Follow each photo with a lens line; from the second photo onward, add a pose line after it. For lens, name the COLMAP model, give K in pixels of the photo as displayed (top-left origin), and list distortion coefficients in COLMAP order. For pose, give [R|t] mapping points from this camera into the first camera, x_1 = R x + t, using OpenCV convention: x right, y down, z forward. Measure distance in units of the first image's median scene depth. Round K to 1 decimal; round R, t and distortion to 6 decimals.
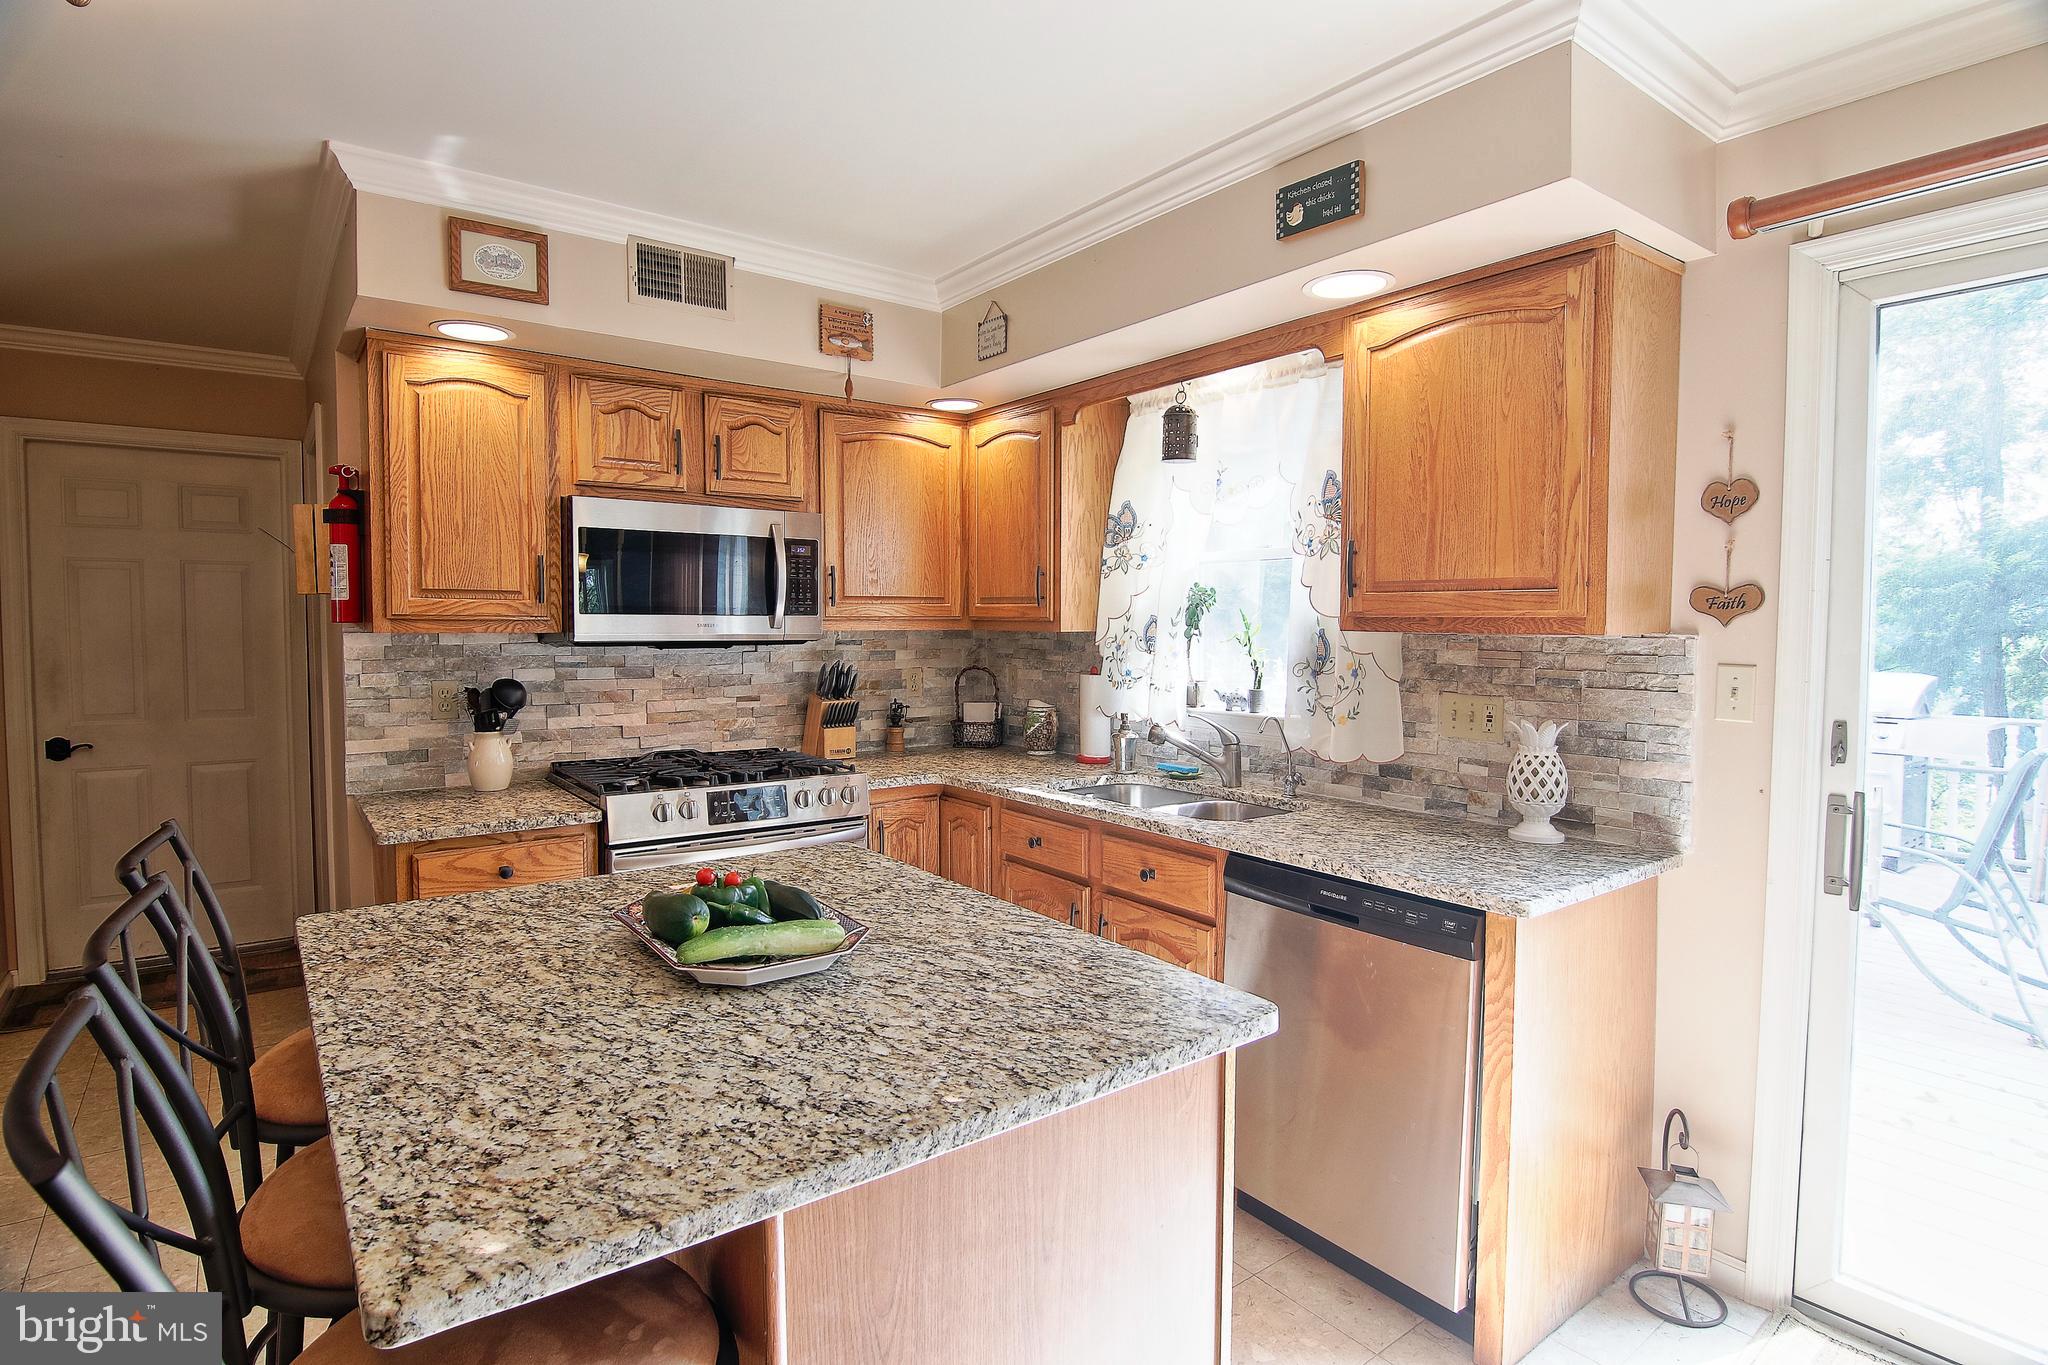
lens RADIAL K [[1034.3, 0, 1022.6], [0, 1034.3, 667.7], [0, 0, 1]] dist [-0.002628, -0.013269]
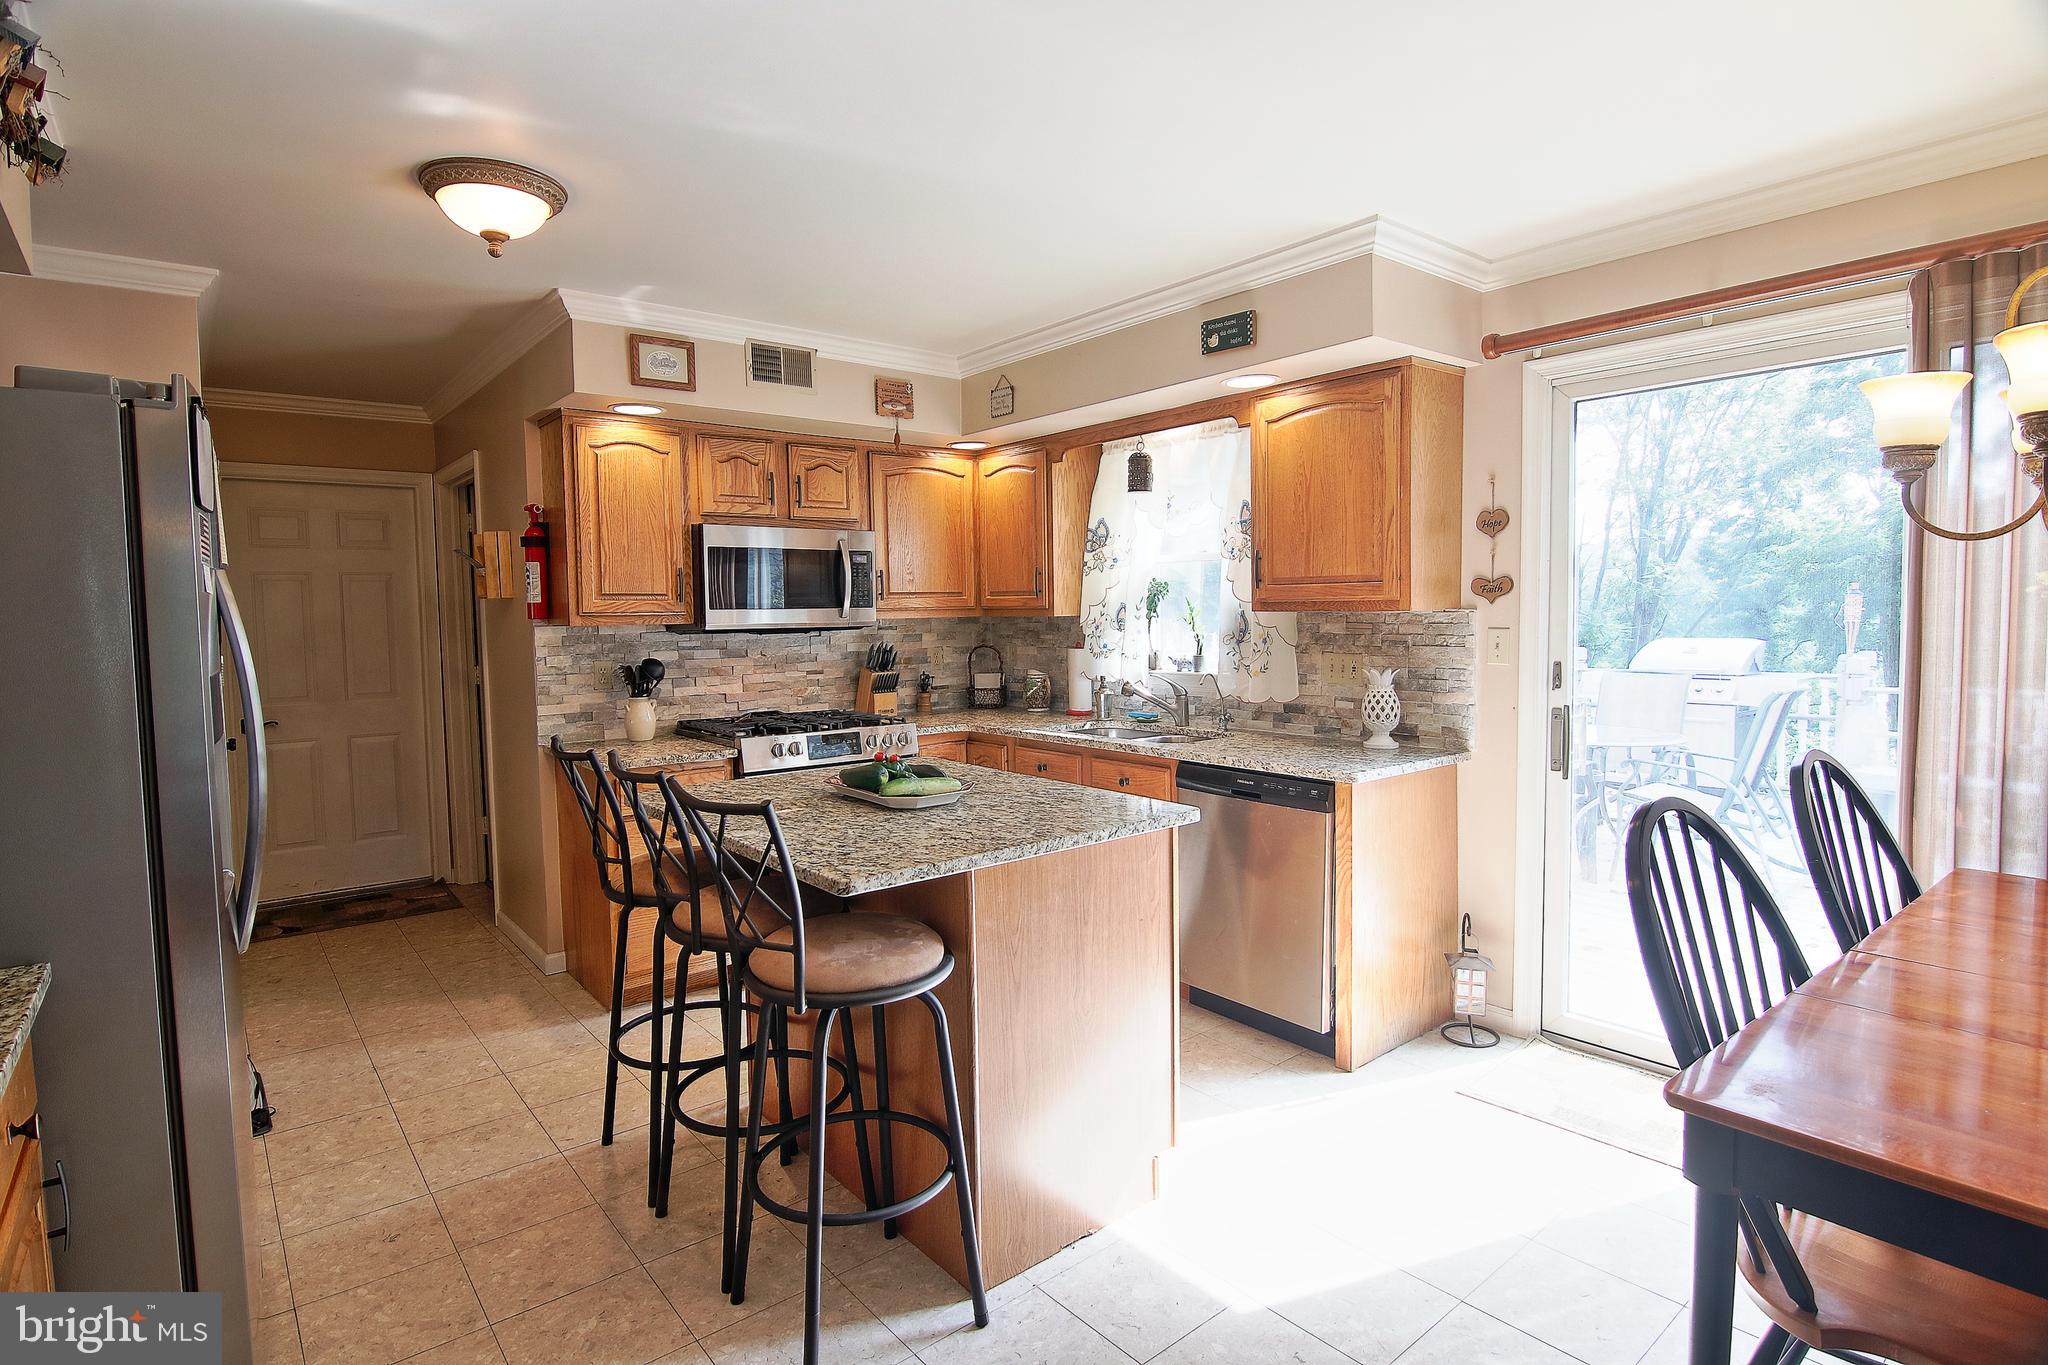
lens RADIAL K [[1034.3, 0, 1022.6], [0, 1034.3, 667.7], [0, 0, 1]] dist [-0.002628, -0.013269]
pose [[0.999097, -0.020669, 0.037125, -0.065384], [0.020237, 0.999724, 0.011963, 0.017546], [-0.037362, -0.011201, 0.999239, -0.401084]]
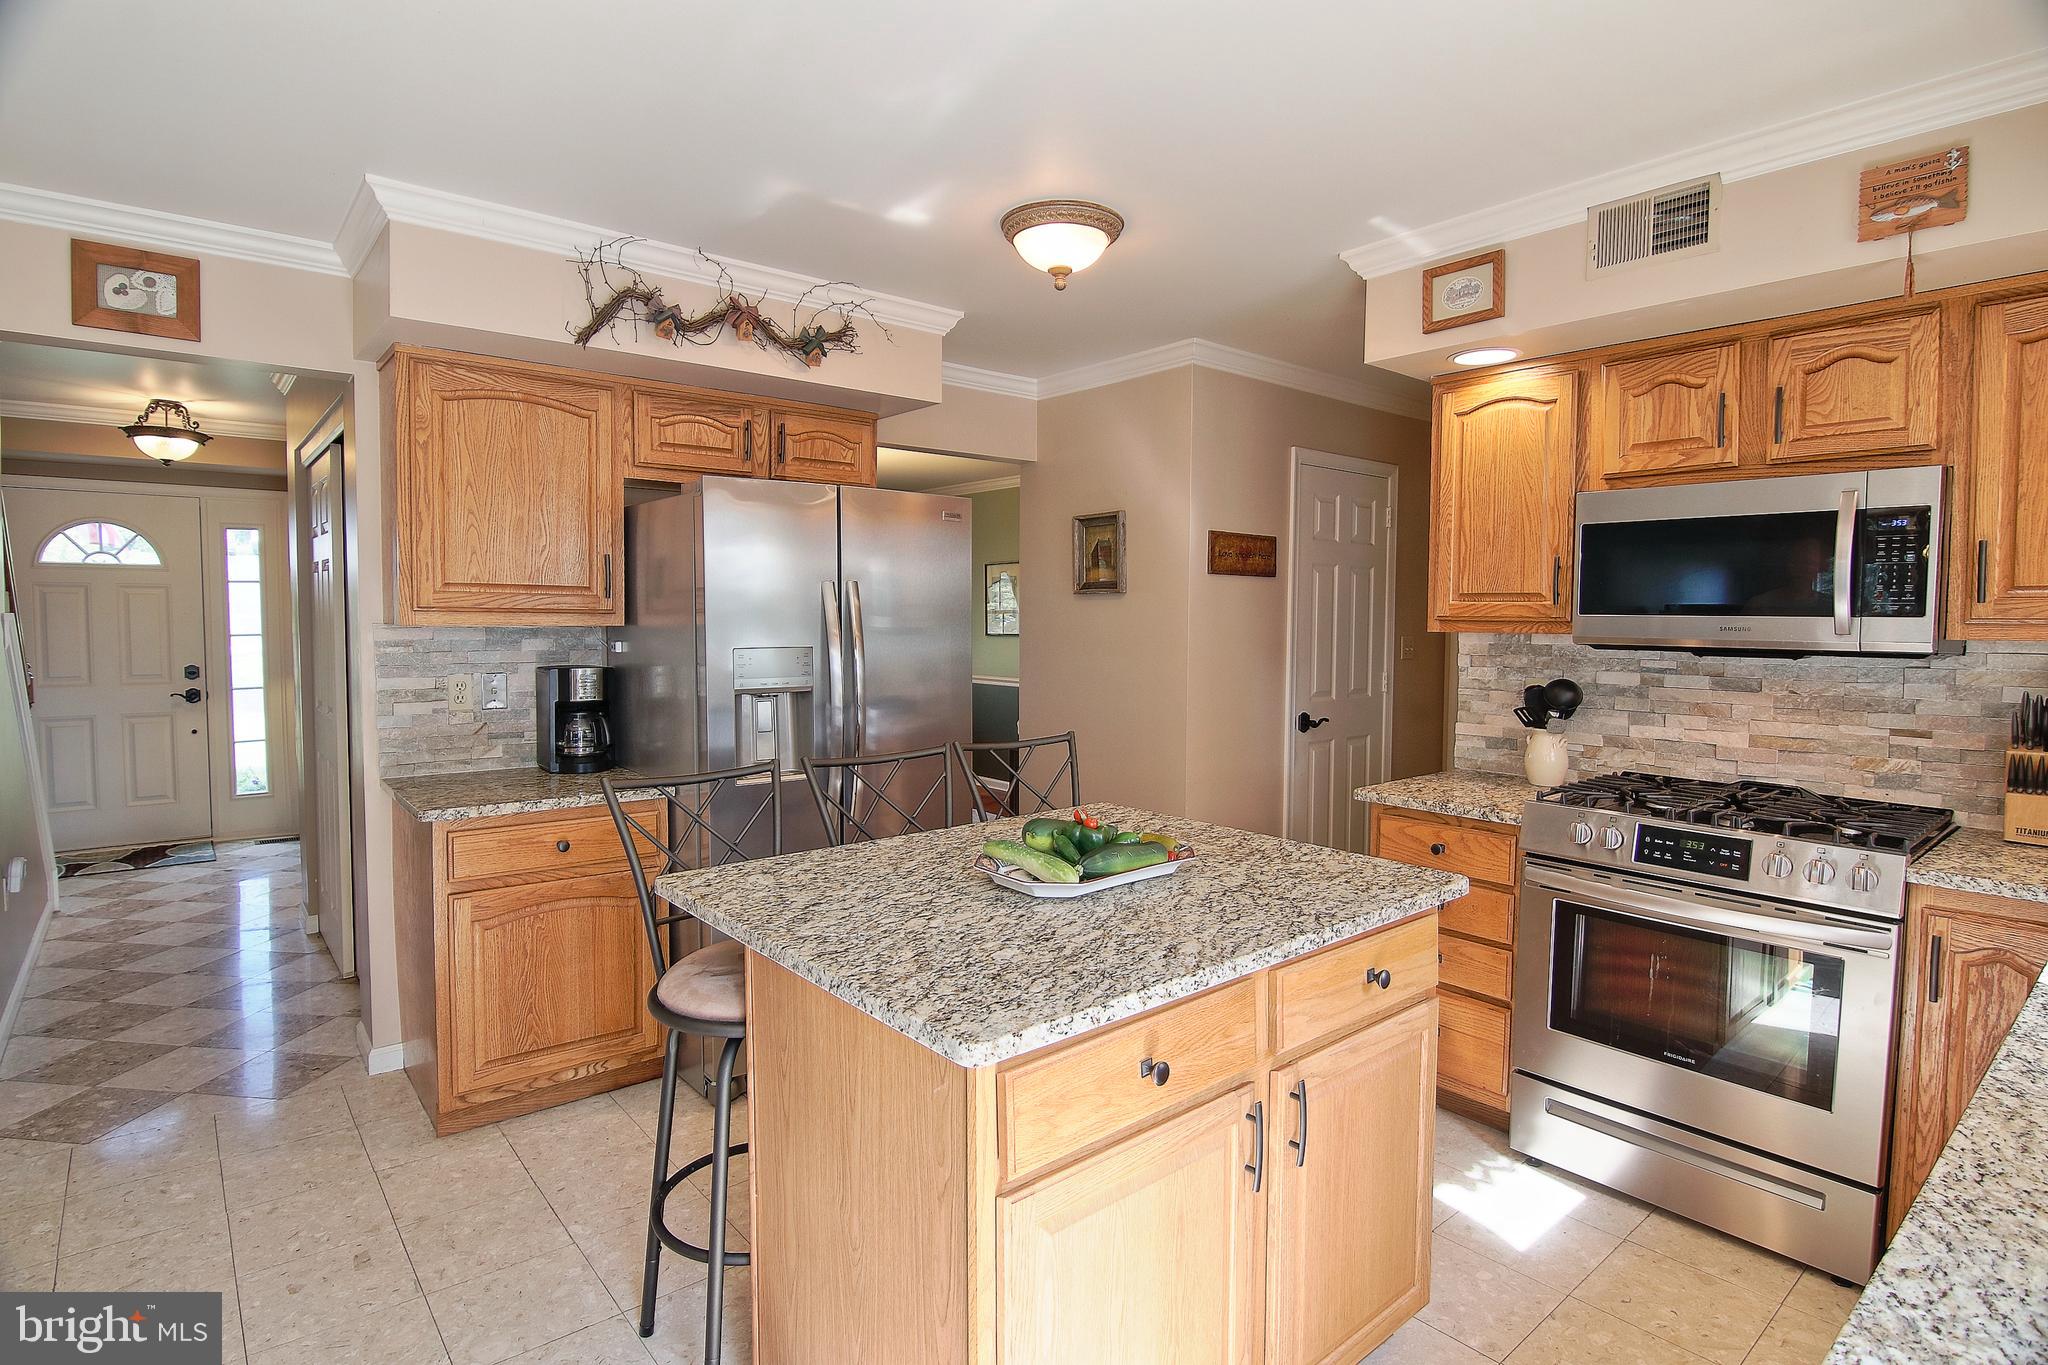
lens RADIAL K [[1034.3, 0, 1022.6], [0, 1034.3, 667.7], [0, 0, 1]] dist [-0.002628, -0.013269]
pose [[0.052338, 0.048290, -0.997461, 0.516169], [-0.049612, 0.997723, 0.045699, -0.021856], [0.997396, 0.047095, 0.054615, 0.440080]]
